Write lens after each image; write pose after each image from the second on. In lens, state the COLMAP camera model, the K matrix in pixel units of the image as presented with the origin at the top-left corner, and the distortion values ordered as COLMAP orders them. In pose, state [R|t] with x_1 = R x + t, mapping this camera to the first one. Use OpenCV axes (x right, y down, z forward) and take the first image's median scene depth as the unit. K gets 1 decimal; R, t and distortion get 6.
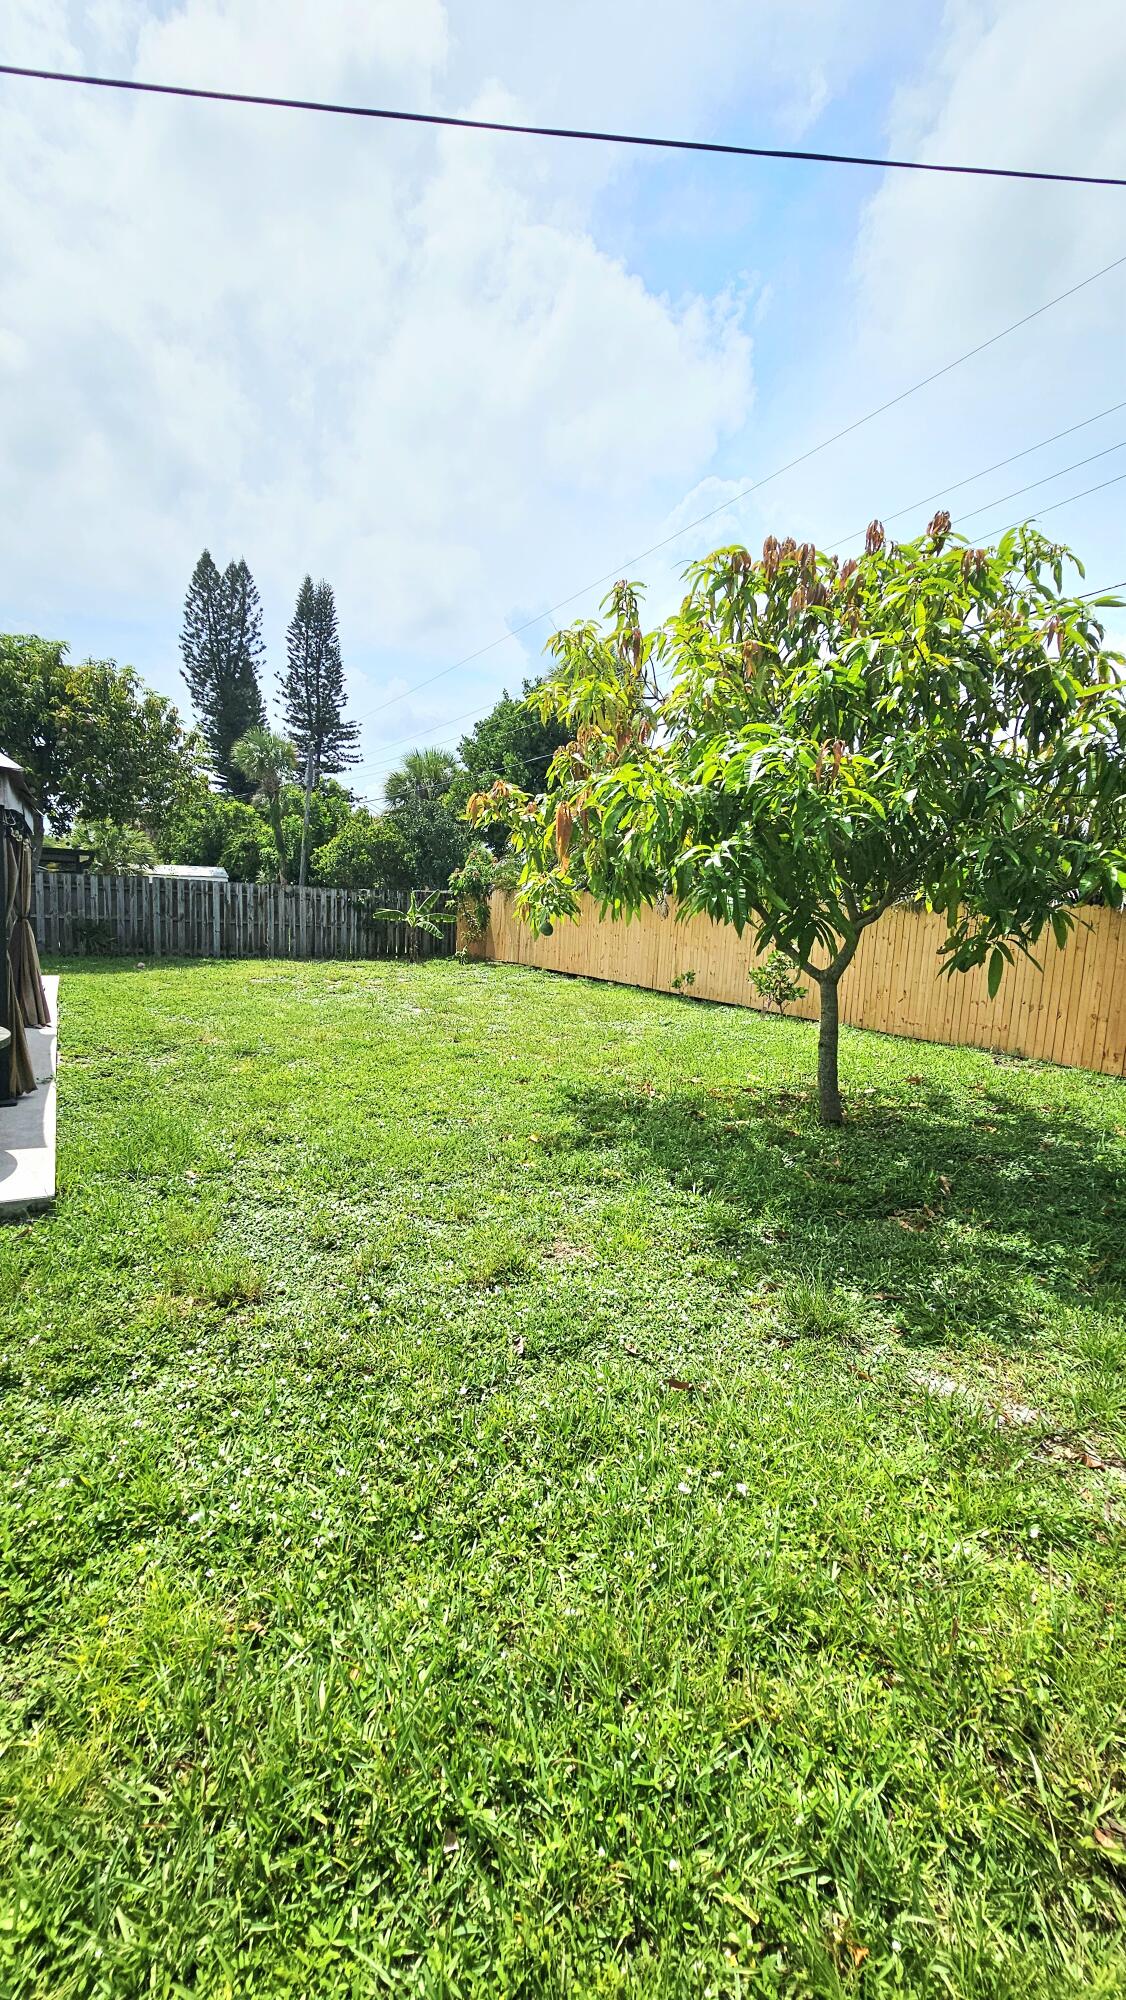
lens RADIAL K [[818.2, 0, 545.4], [0, 818.2, 1003.0], [0, 0, 1]] dist [-0.005308, 0.000261]
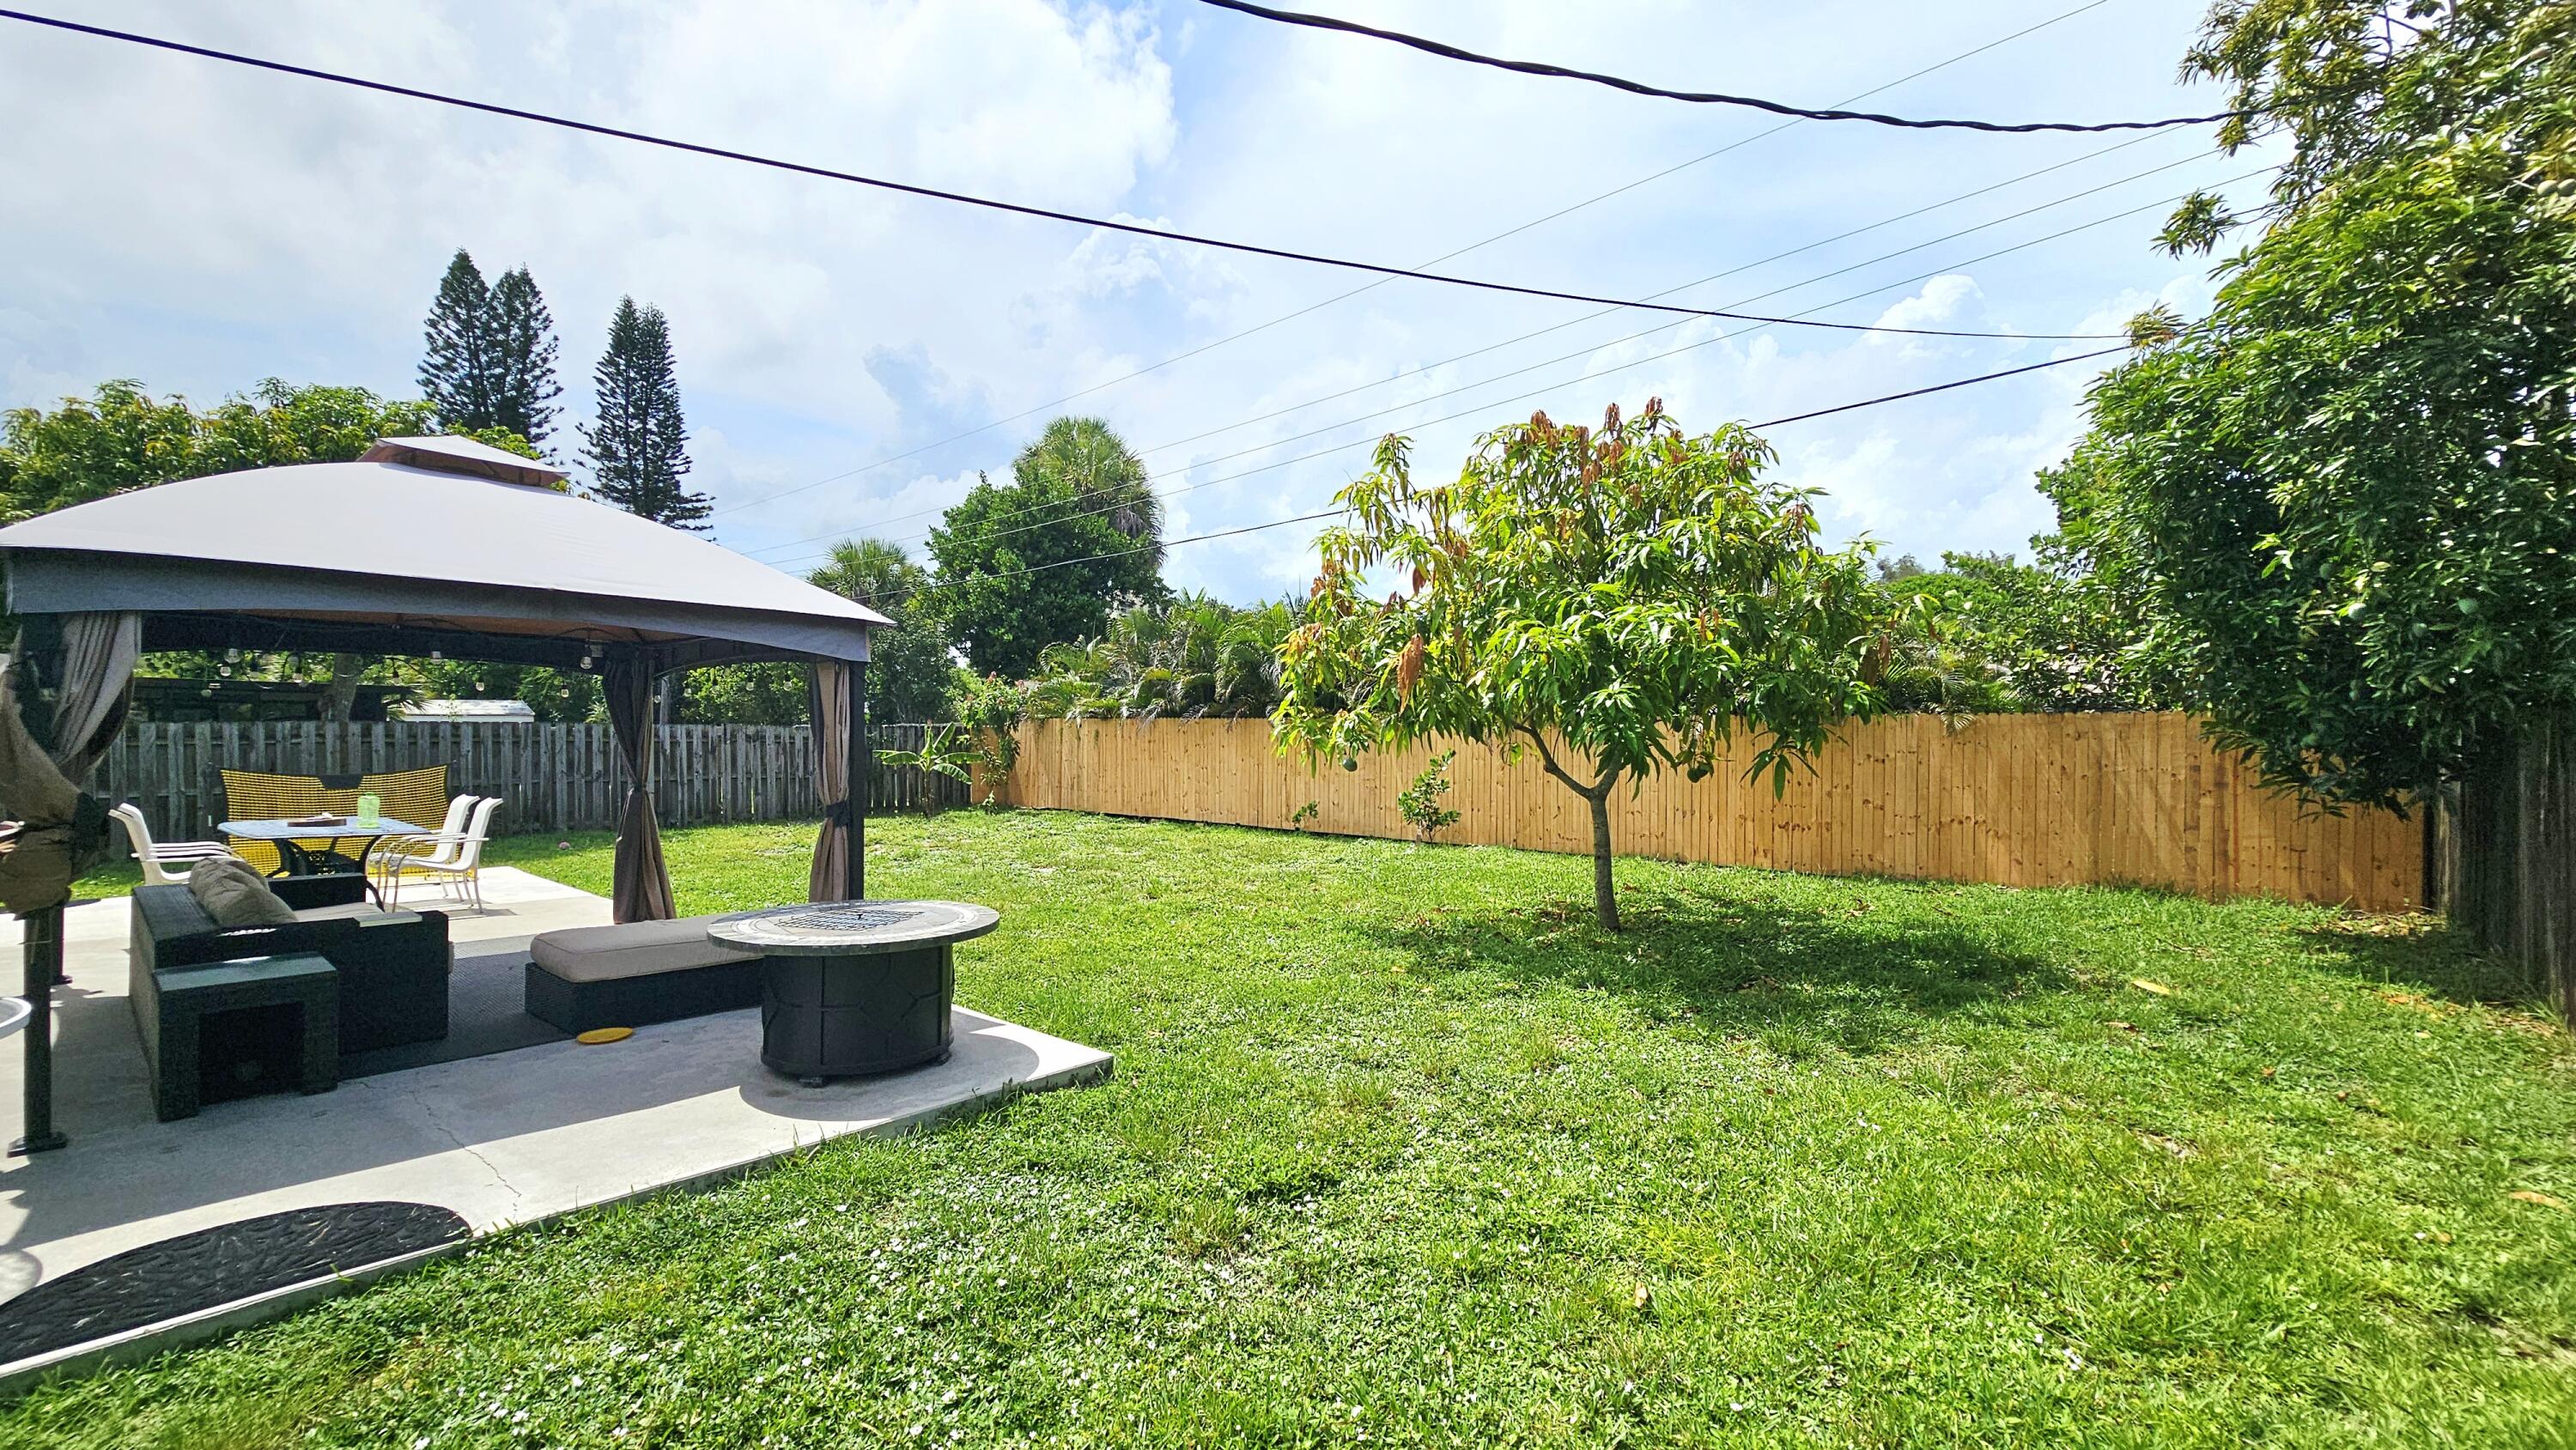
lens RADIAL K [[1053.8, 0, 1292.7], [0, 1053.8, 738.3], [0, 0, 1]] dist [-0.005308, 0.000261]
pose [[0.946607, -0.046993, 0.318946, -0.140154], [0.080406, 0.992469, -0.092410, -0.002632], [-0.312201, 0.113121, 0.943257, -0.059496]]
